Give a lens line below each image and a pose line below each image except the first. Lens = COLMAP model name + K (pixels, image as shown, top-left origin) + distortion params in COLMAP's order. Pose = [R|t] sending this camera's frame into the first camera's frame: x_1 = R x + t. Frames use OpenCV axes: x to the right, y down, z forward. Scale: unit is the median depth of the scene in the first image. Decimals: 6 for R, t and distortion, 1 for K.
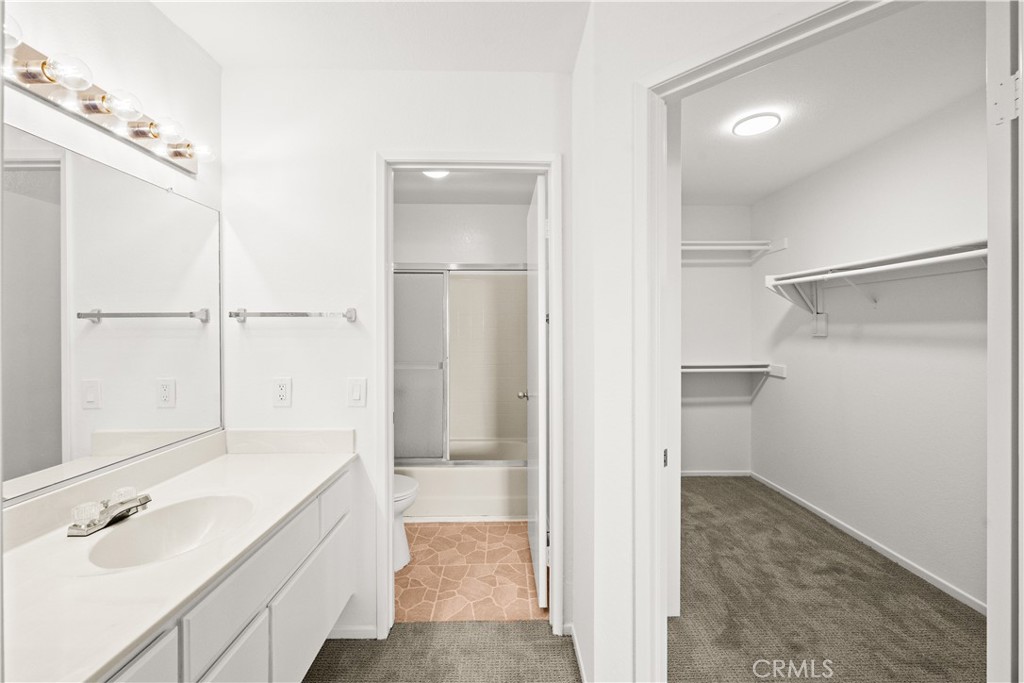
lens RADIAL K [[408.7, 0, 507.8], [0, 408.7, 335.2], [0, 0, 1]] dist [-0.001029, 0.000590]
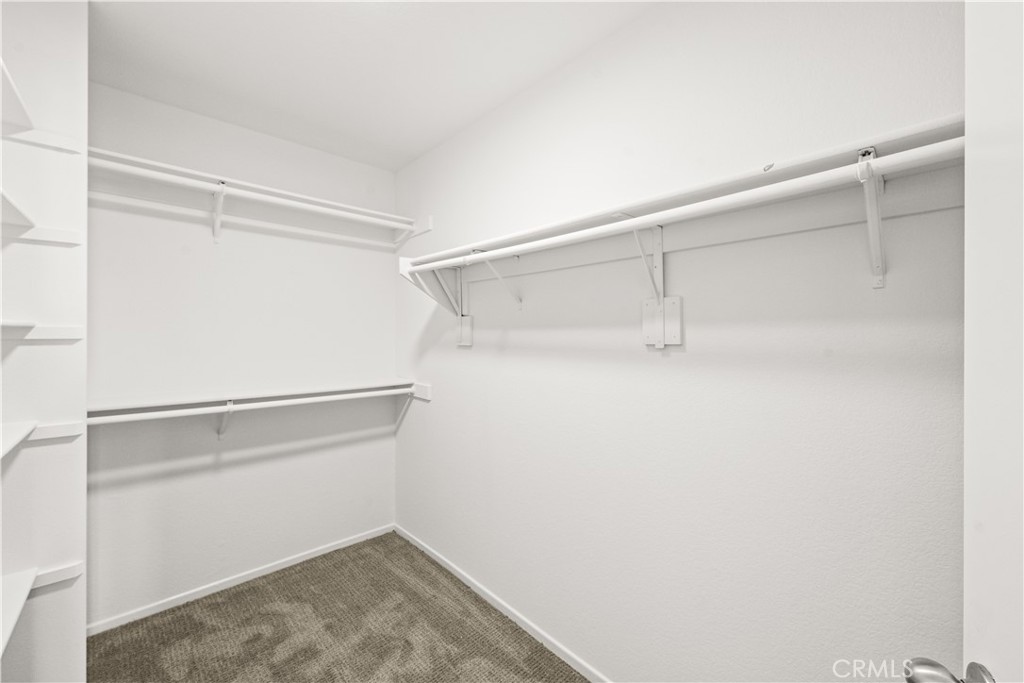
lens RADIAL K [[408.7, 0, 510.9], [0, 408.7, 340.3], [0, 0, 1]] dist [-0.001029, 0.000590]
pose [[0.743611, 0.006840, 0.668577, 0.313938], [-0.001699, 0.999964, -0.008341, -0.001378], [-0.668610, 0.005066, 0.743596, 0.371521]]
